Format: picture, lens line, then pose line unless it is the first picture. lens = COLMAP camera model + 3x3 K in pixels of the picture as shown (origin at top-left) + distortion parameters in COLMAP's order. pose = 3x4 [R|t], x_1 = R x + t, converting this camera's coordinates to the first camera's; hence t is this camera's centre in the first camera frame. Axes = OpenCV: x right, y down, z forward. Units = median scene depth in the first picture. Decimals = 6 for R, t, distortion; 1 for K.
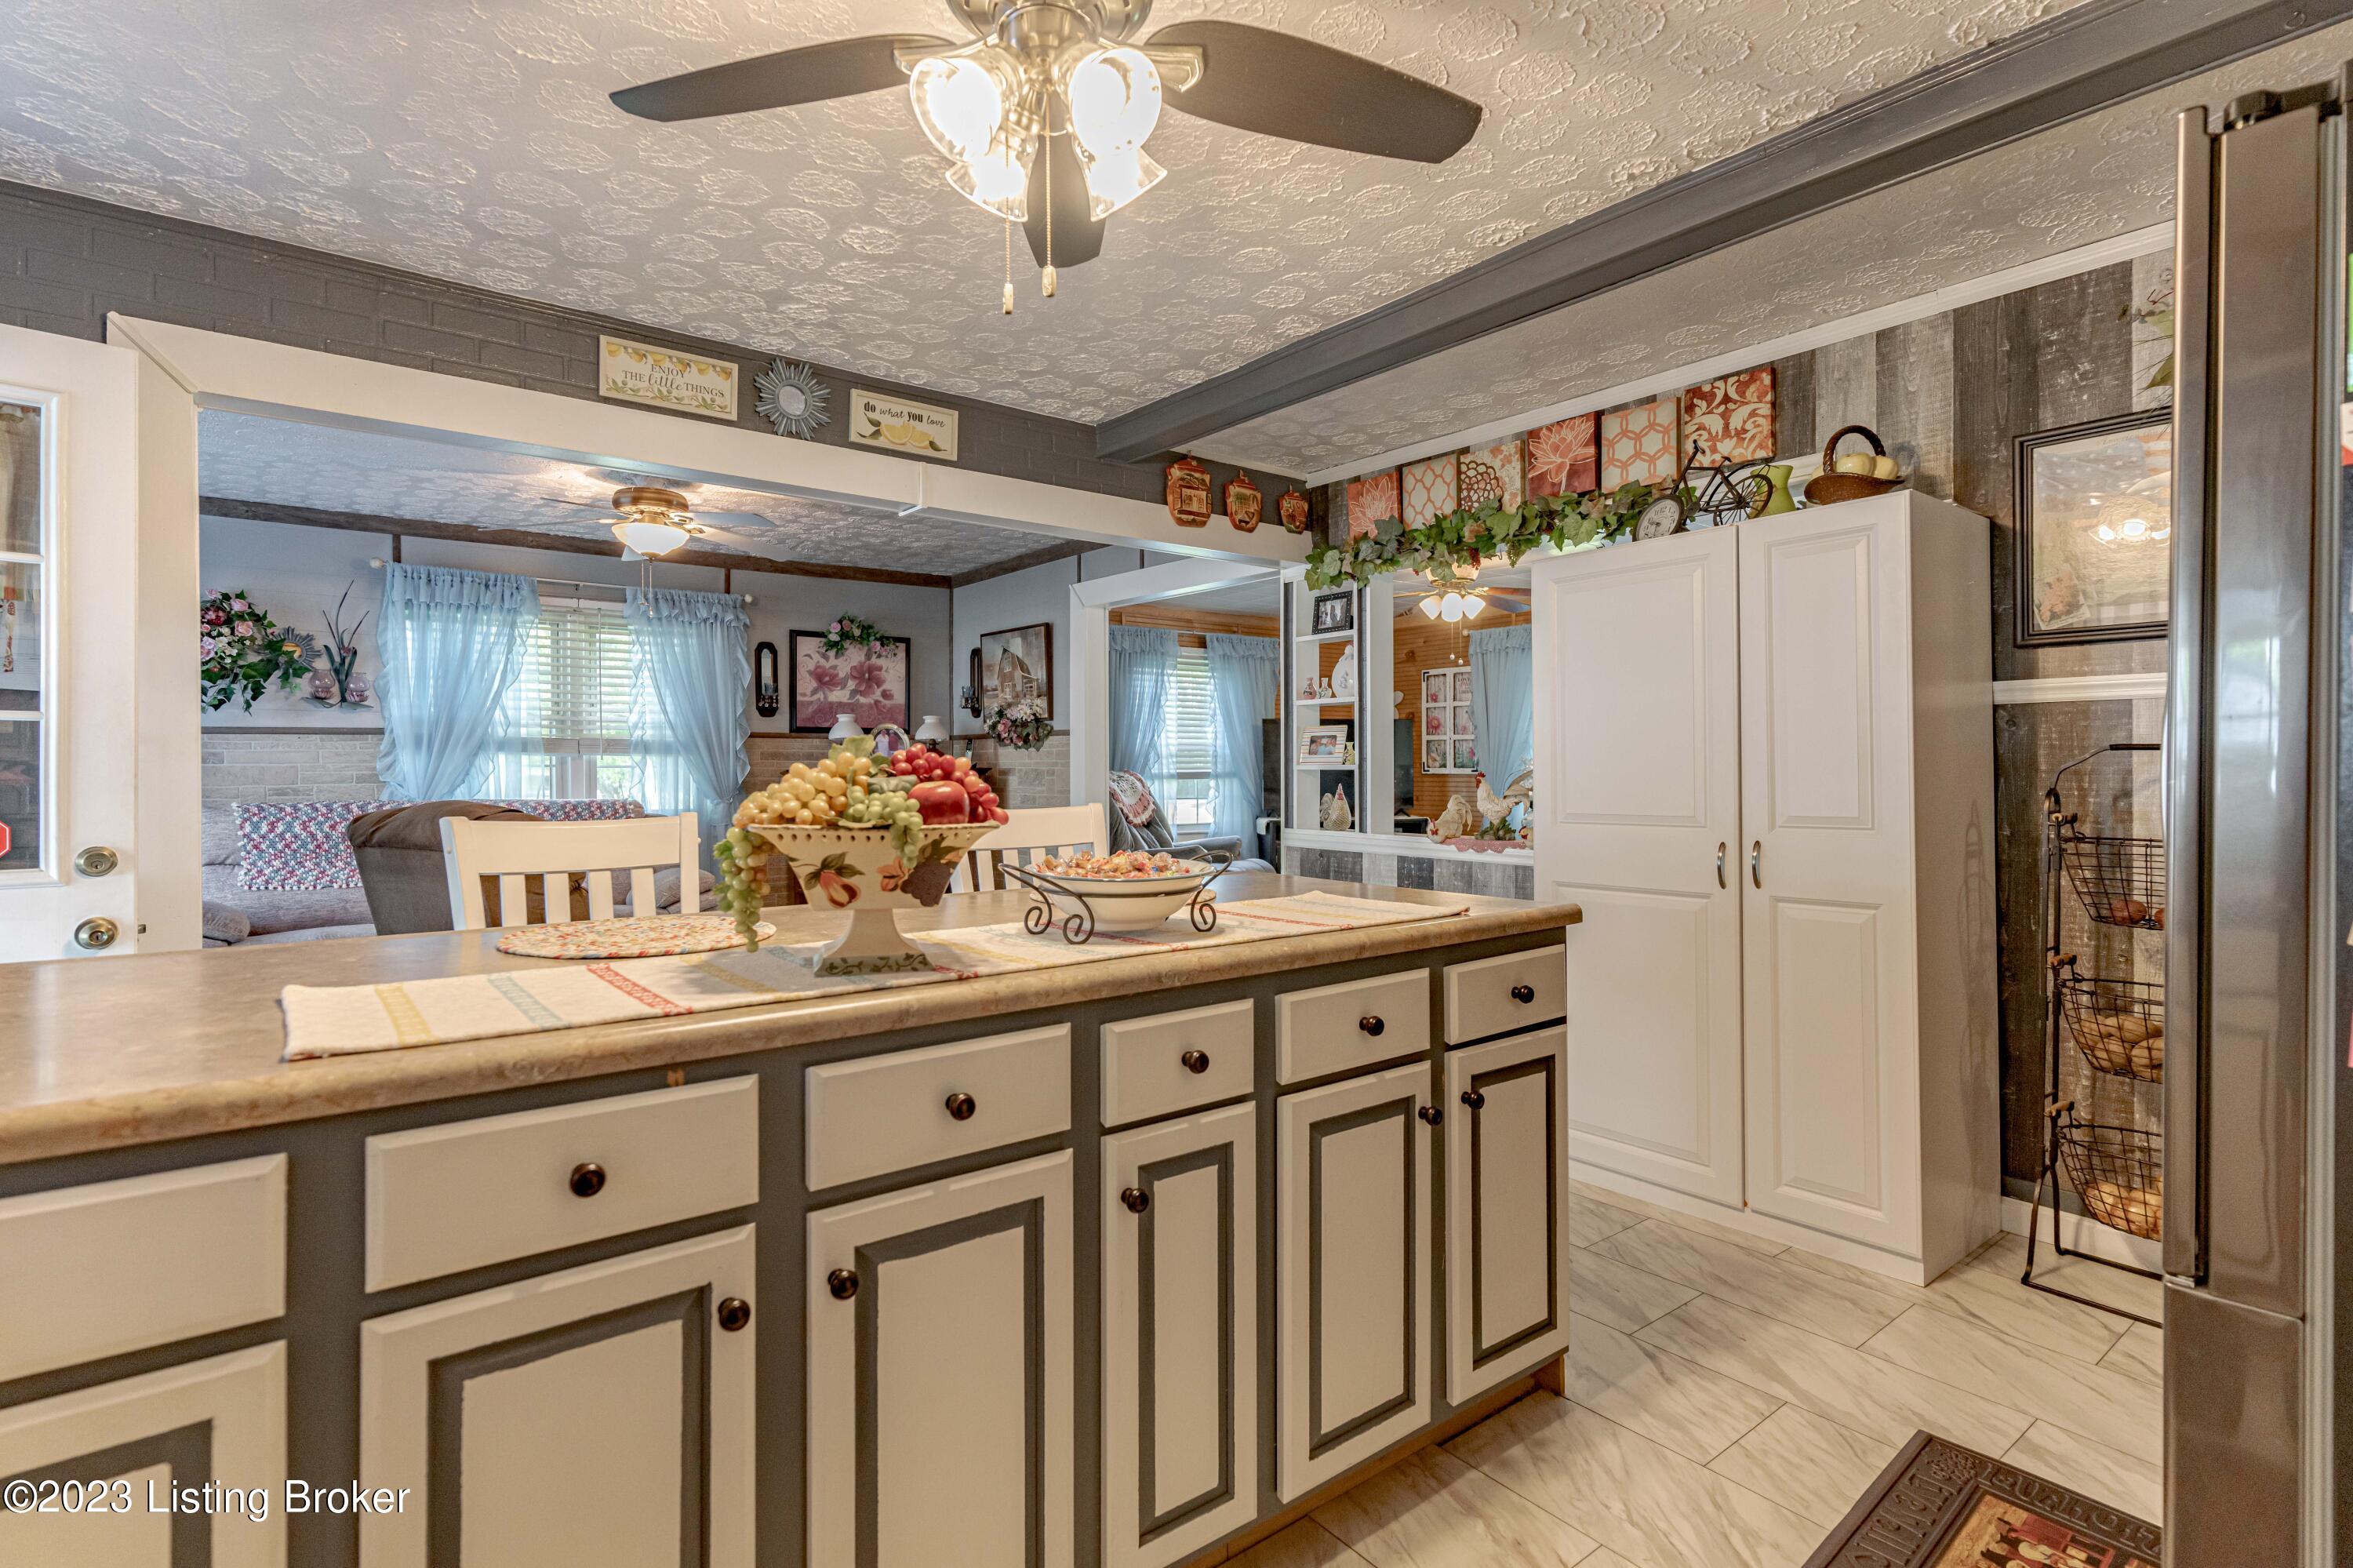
lens RADIAL K [[1133.7, 0, 1176.0], [0, 1133.7, 775.0], [0, 0, 1]] dist [0.004380, 0.000335]
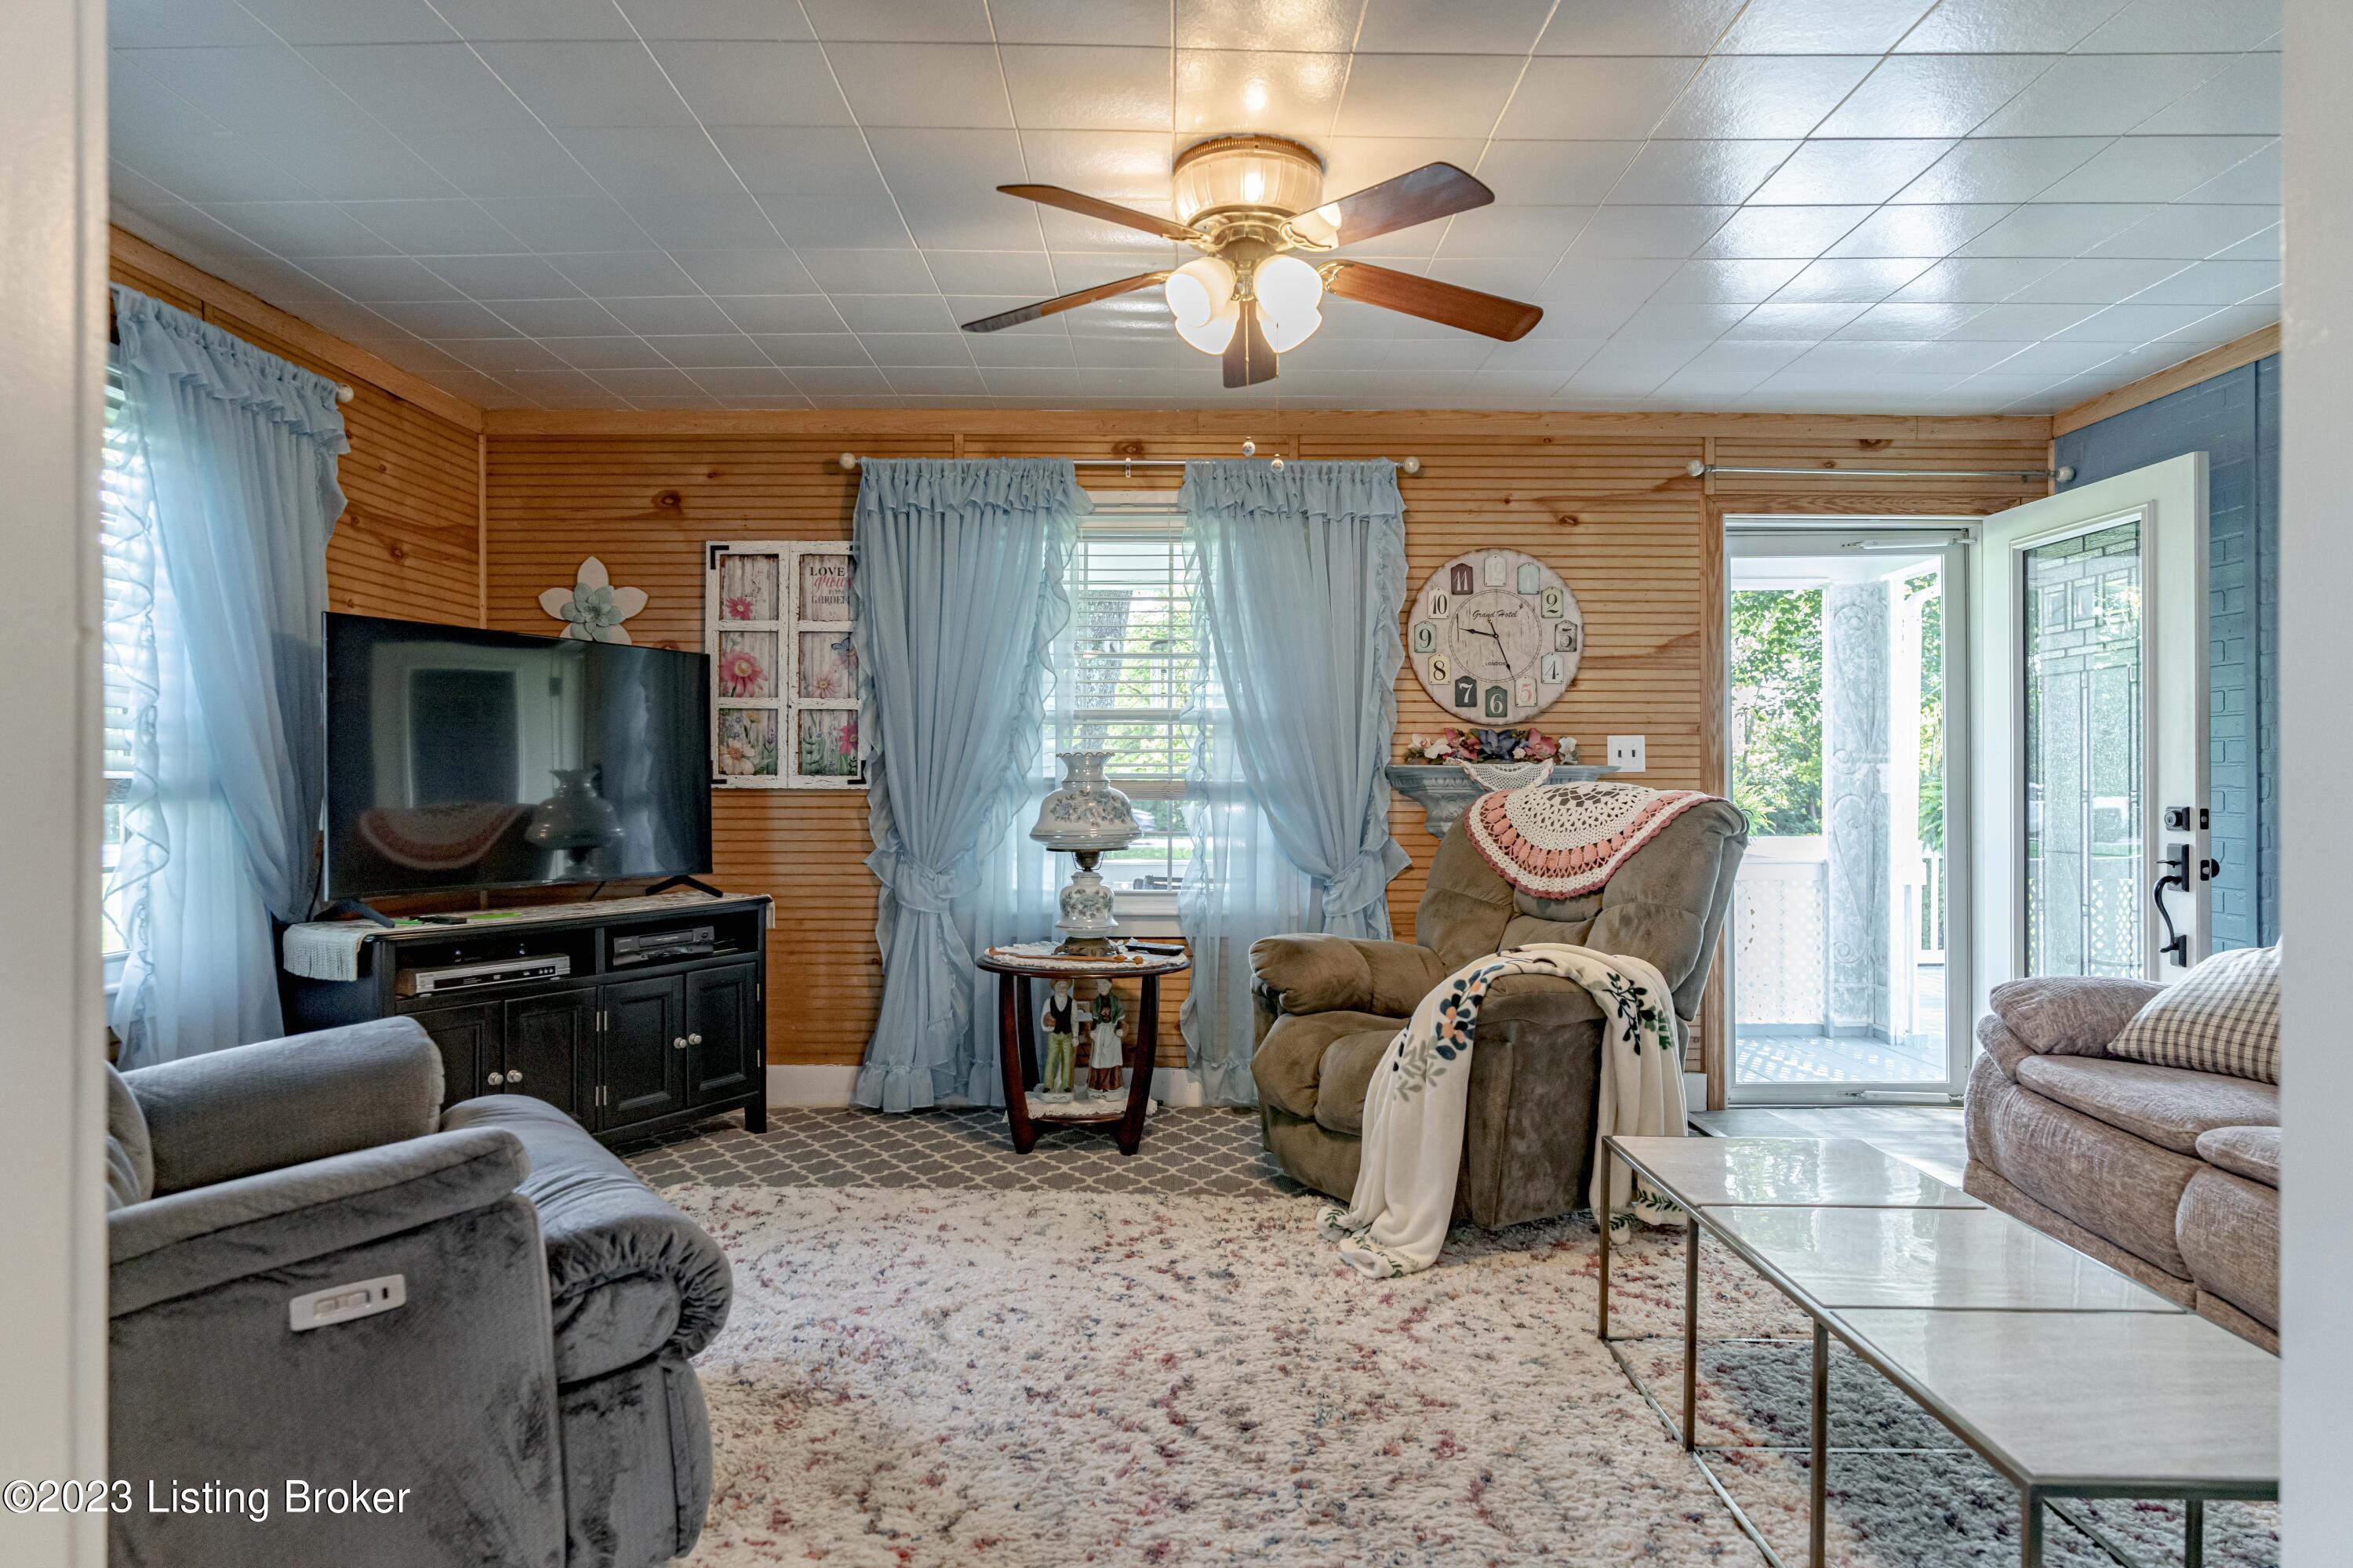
lens RADIAL K [[1394.7, 0, 1181.8], [0, 1394.7, 787.5], [0, 0, 1]] dist [0.004361, 0.002995]
pose [[0.613681, 0.004024, 0.789544, -0.082626], [-0.001888, 0.999992, -0.003629, 0.000028], [-0.789552, 0.000736, 0.613683, 0.560307]]
